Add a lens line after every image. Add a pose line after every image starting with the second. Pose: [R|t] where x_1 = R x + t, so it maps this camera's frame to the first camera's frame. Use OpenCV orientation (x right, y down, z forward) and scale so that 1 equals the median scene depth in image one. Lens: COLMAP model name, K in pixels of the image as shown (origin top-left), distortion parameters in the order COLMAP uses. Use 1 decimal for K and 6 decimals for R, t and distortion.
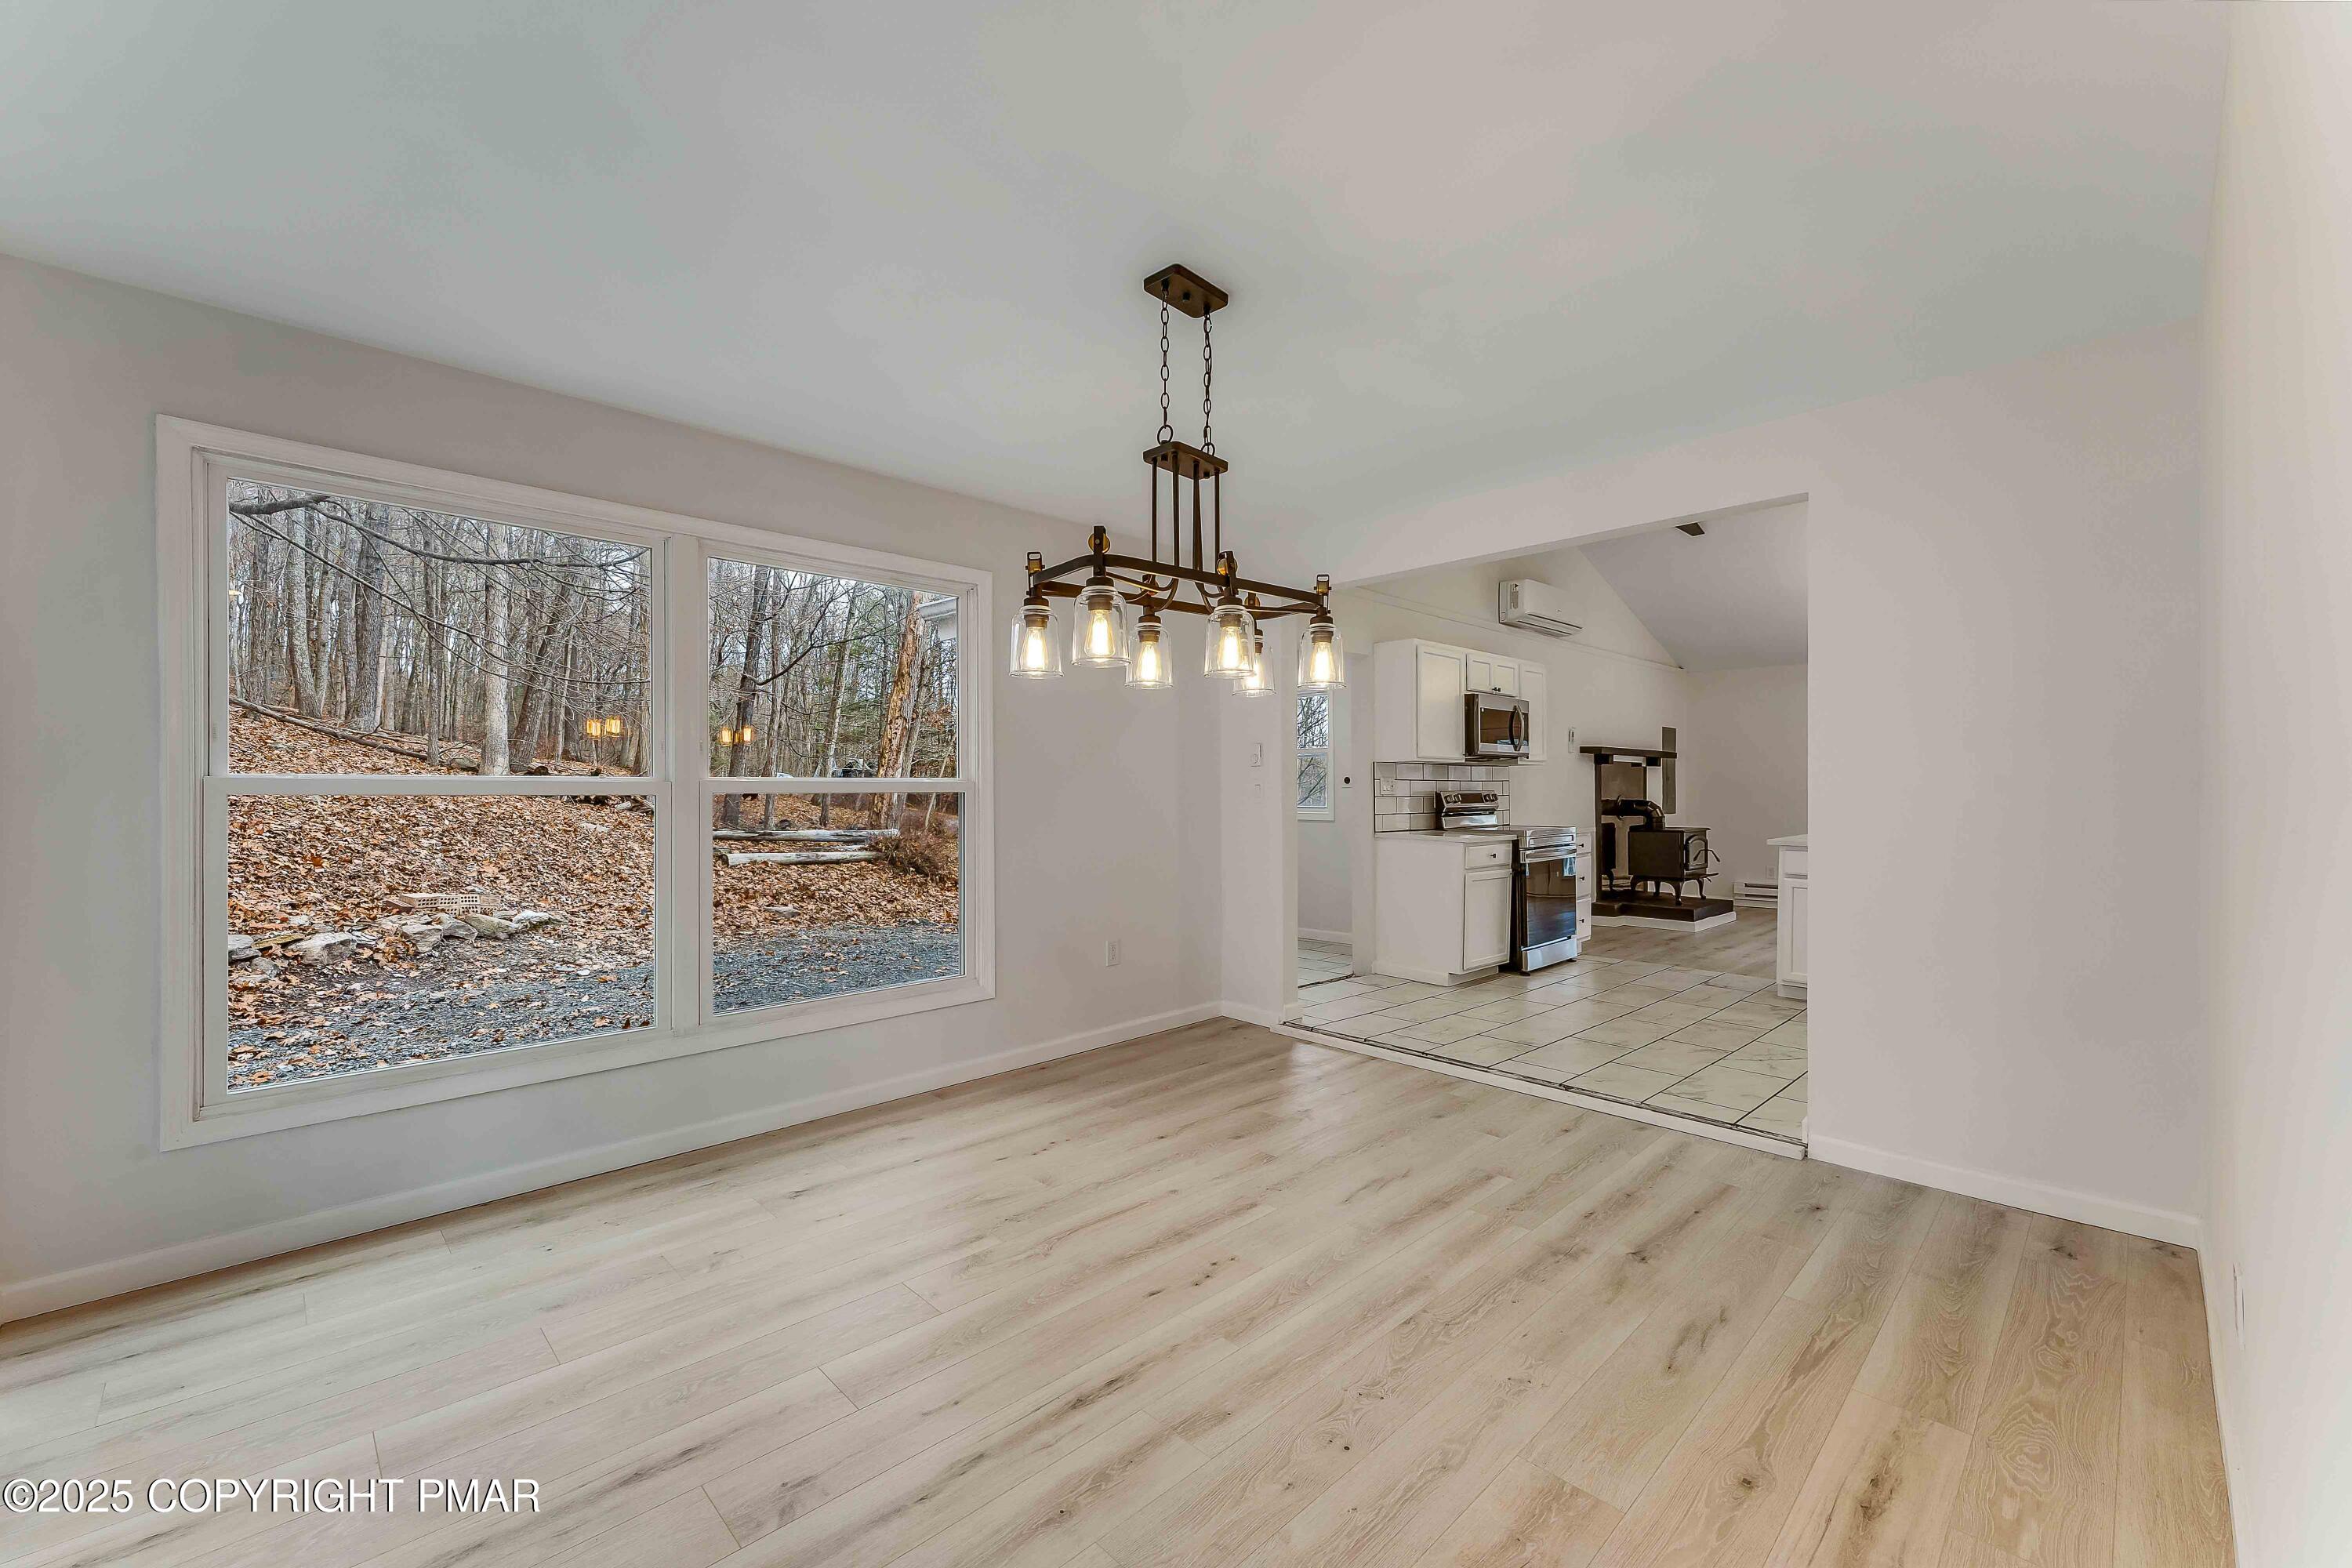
lens RADIAL K [[945.9, 0, 1171.6], [0, 945.9, 791.4], [0, 0, 1]] dist [0.001004, 0.000630]
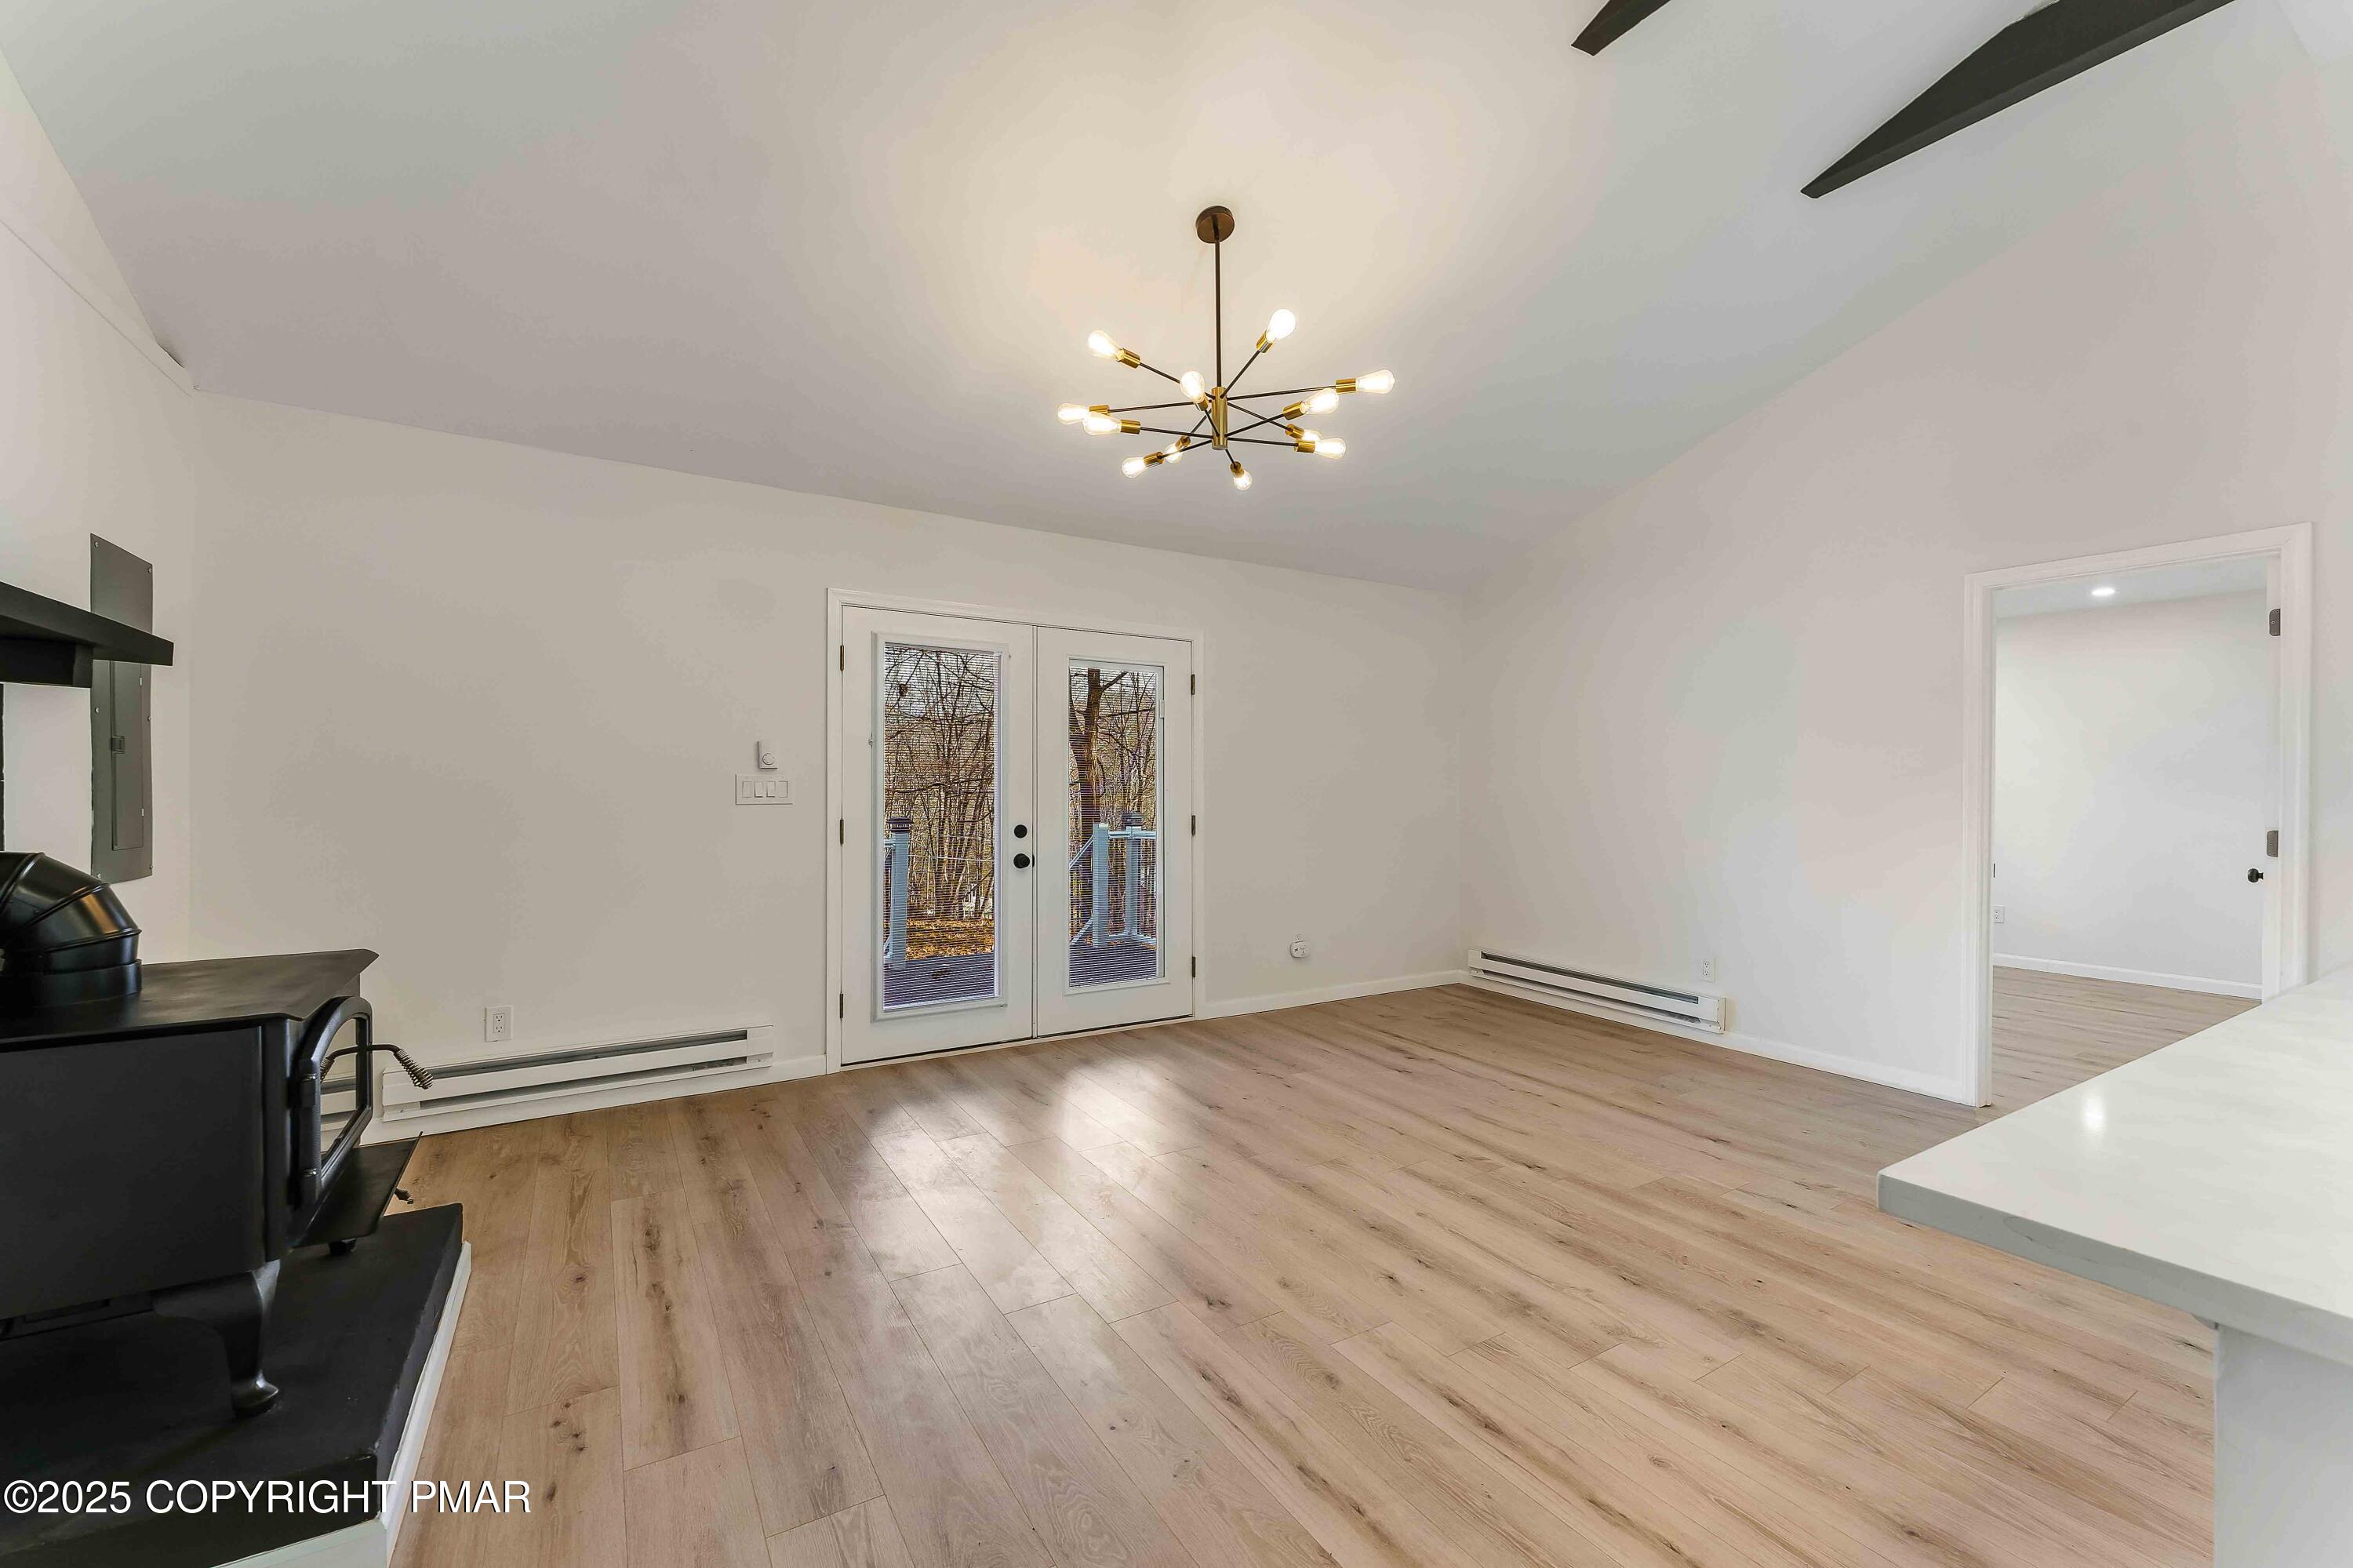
lens RADIAL K [[946.4, 0, 1168.6], [0, 946.4, 785.7], [0, 0, 1]] dist [0.001004, 0.000630]
pose [[0.212786, 0.001052, 0.977098, 0.880552], [-0.003508, 0.999994, -0.000313, -0.007902], [-0.977093, -0.003361, 0.212788, 1.757810]]
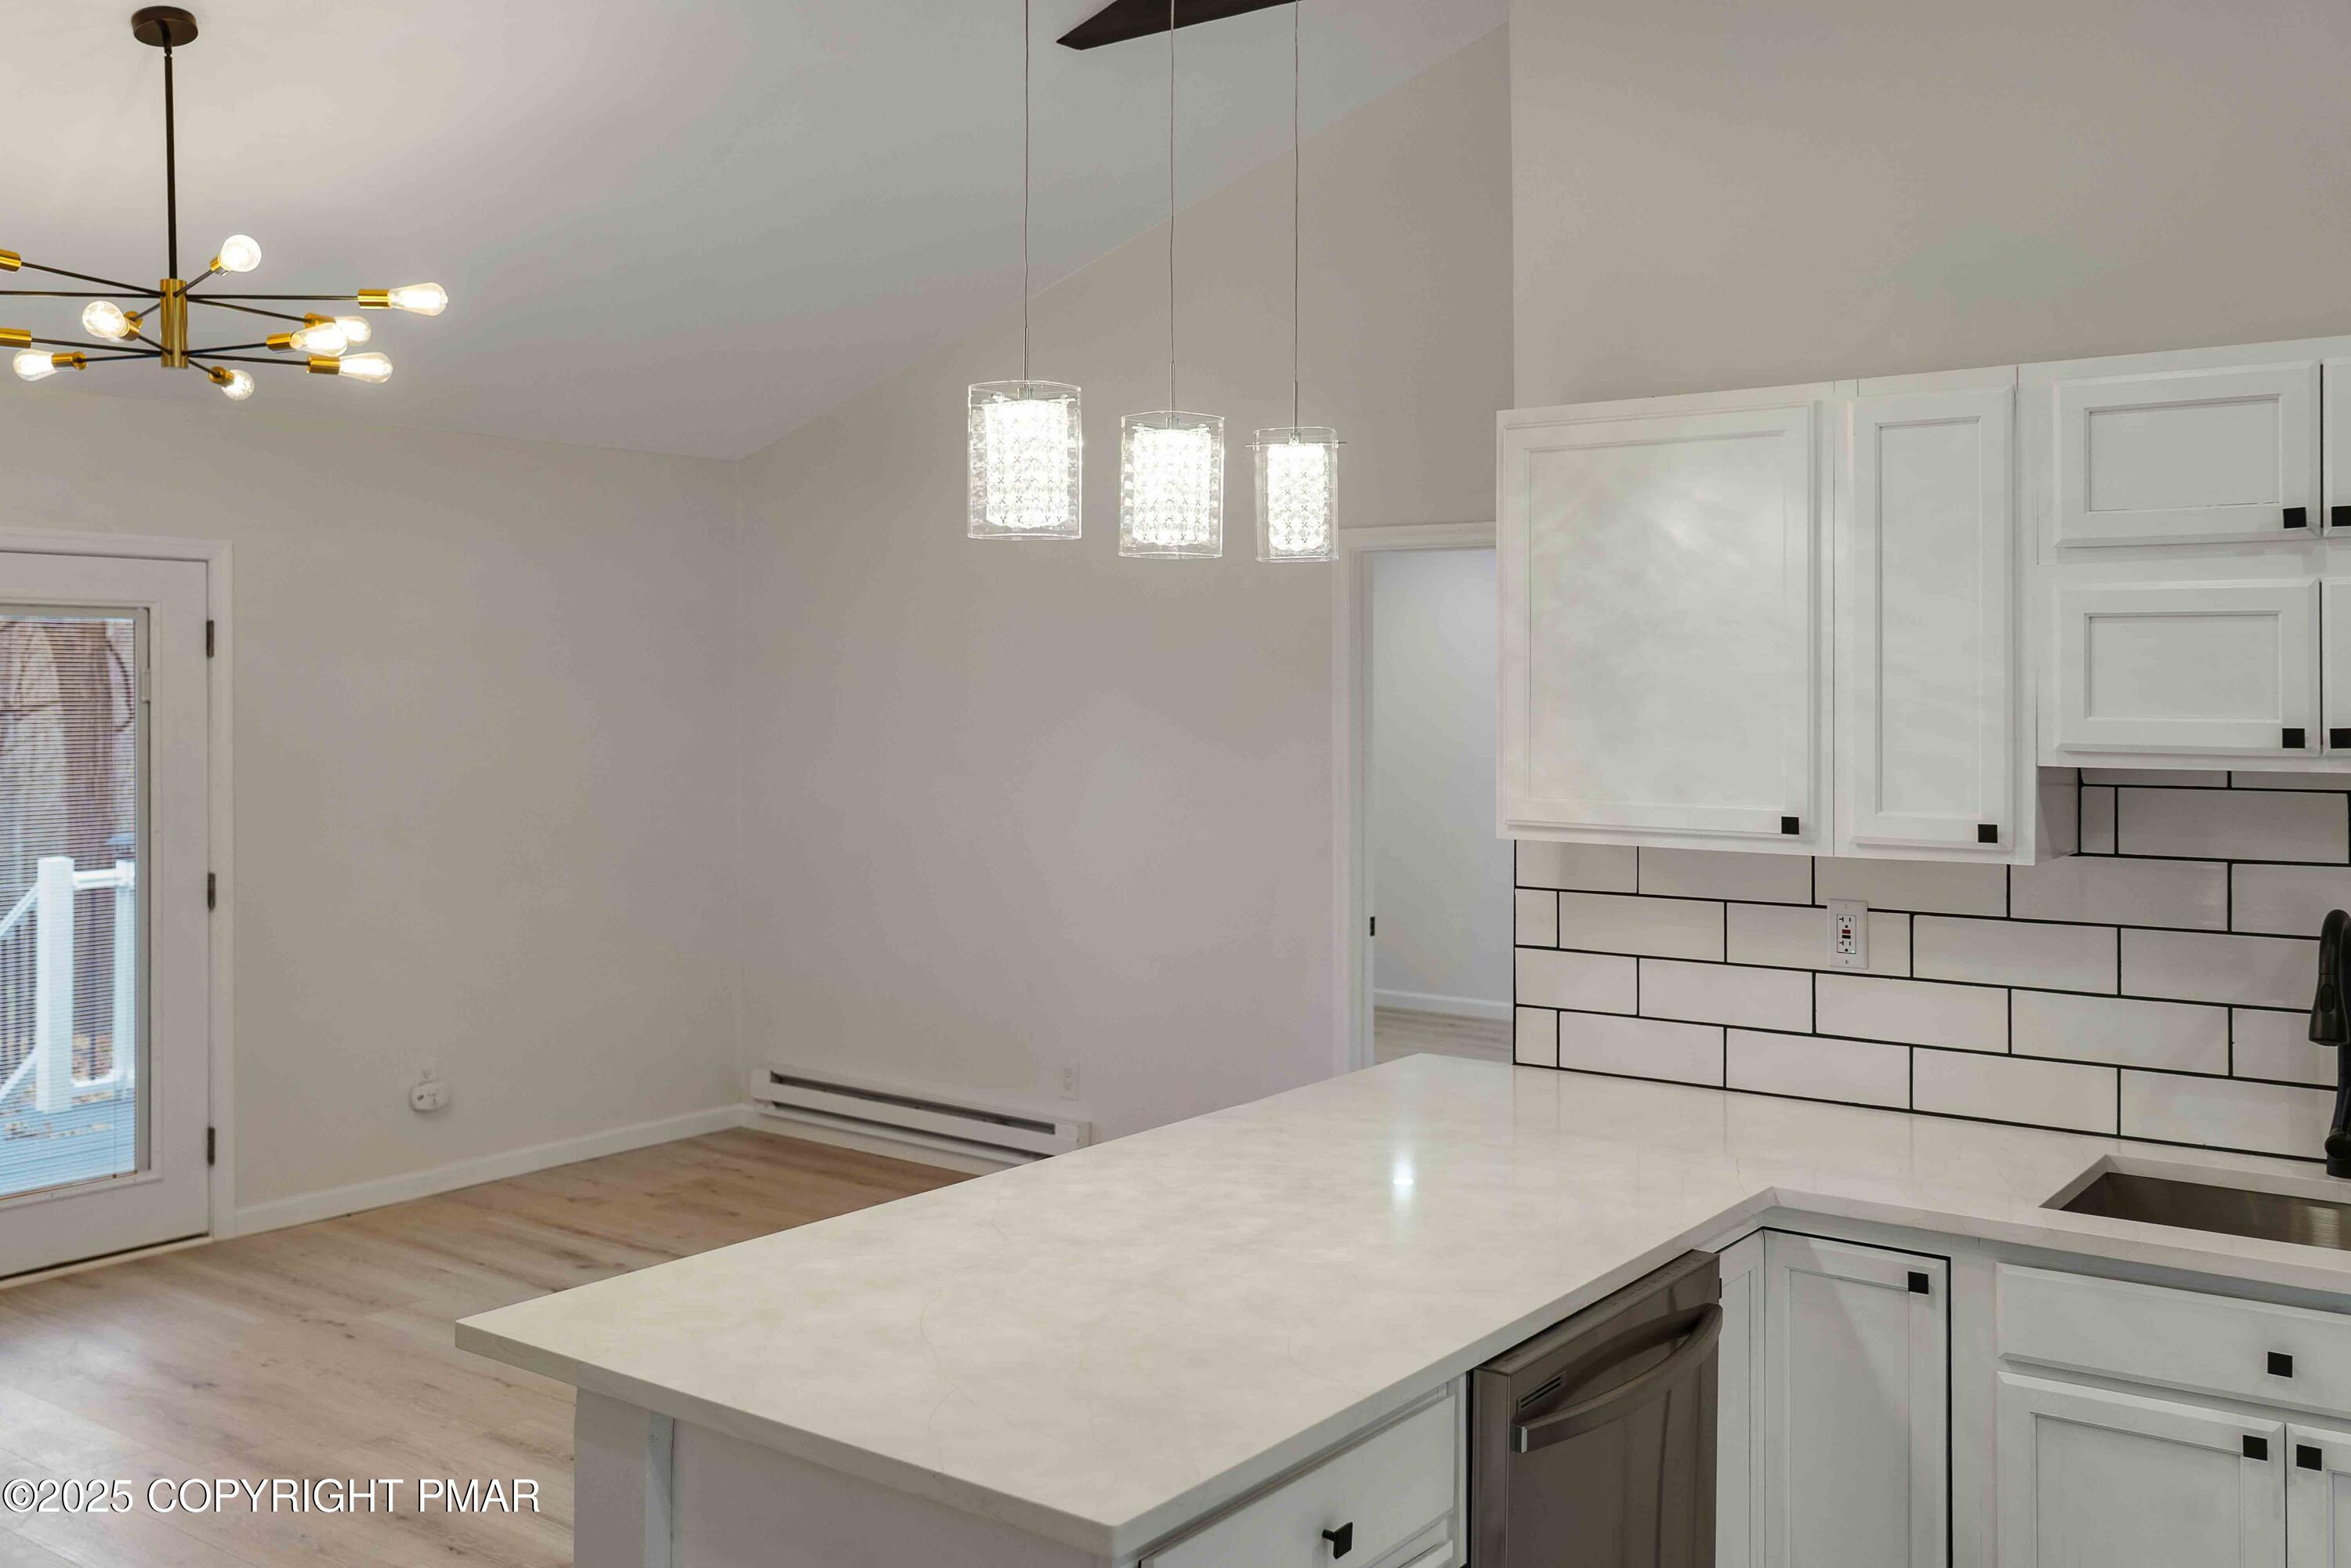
lens RADIAL K [[2100.6, 0, 1180.1], [0, 2100.6, 669.7], [0, 0, 1]] dist [0.004935, 0.021226]
pose [[-0.170855, 0.001069, 0.985296, 0.432039], [0.000561, 0.999999, -0.000988, -0.125679], [-0.985296, 0.000384, -0.170856, 1.539210]]
